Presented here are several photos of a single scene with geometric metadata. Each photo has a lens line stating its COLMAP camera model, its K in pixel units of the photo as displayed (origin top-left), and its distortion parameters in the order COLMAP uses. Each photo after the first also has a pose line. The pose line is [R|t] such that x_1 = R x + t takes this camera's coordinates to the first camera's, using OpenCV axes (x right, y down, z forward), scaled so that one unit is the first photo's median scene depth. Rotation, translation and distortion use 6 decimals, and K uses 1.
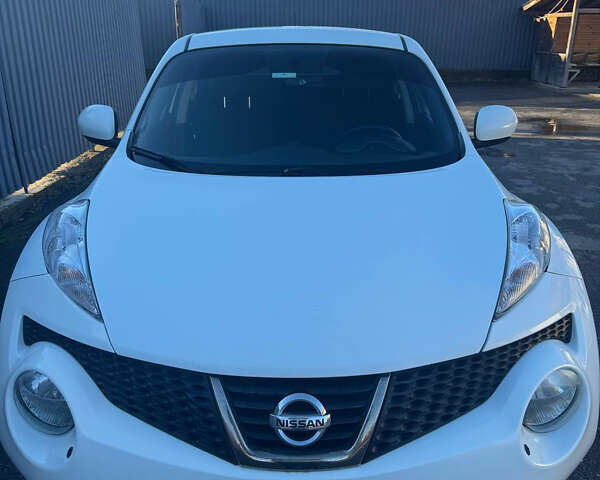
lens RADIAL K [[559.4, 0, 300.0], [0, 559.4, 240.0], [0, 0, 1]] dist [0.072359, -0.118012]
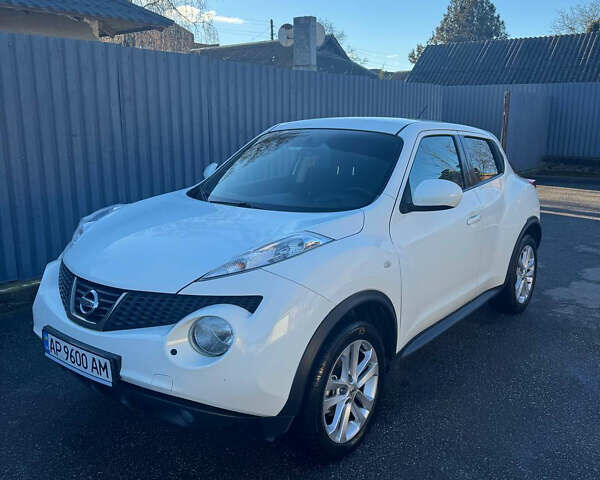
lens RADIAL K [[540.5, 0, 300.0], [0, 540.5, 240.0], [0, 0, 1]] dist [0.298076, -0.662499]
pose [[0.781799, 0.137136, -0.608263, 1.506760], [-0.220956, 0.973142, -0.064595, 0.054976], [0.583068, 0.184899, 0.791103, -0.155336]]
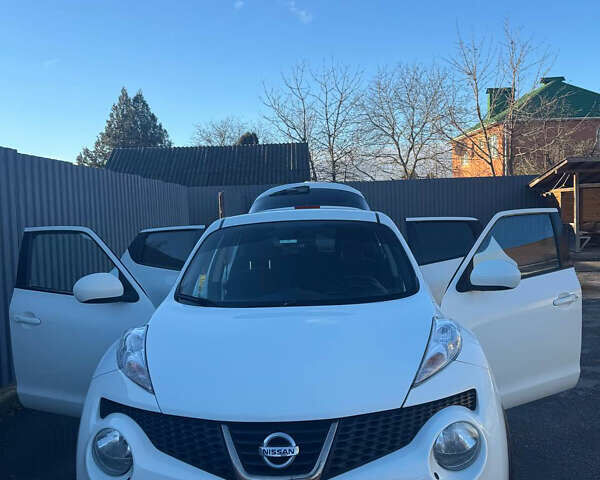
lens RADIAL K [[559.4, 0, 300.0], [0, 559.4, 240.0], [0, 0, 1]] dist [0.072359, -0.118012]
pose [[0.997206, -0.035135, -0.065916, 0.151653], [0.013533, 0.952843, -0.303163, 0.204500], [0.073459, 0.301424, 0.950656, -0.523559]]
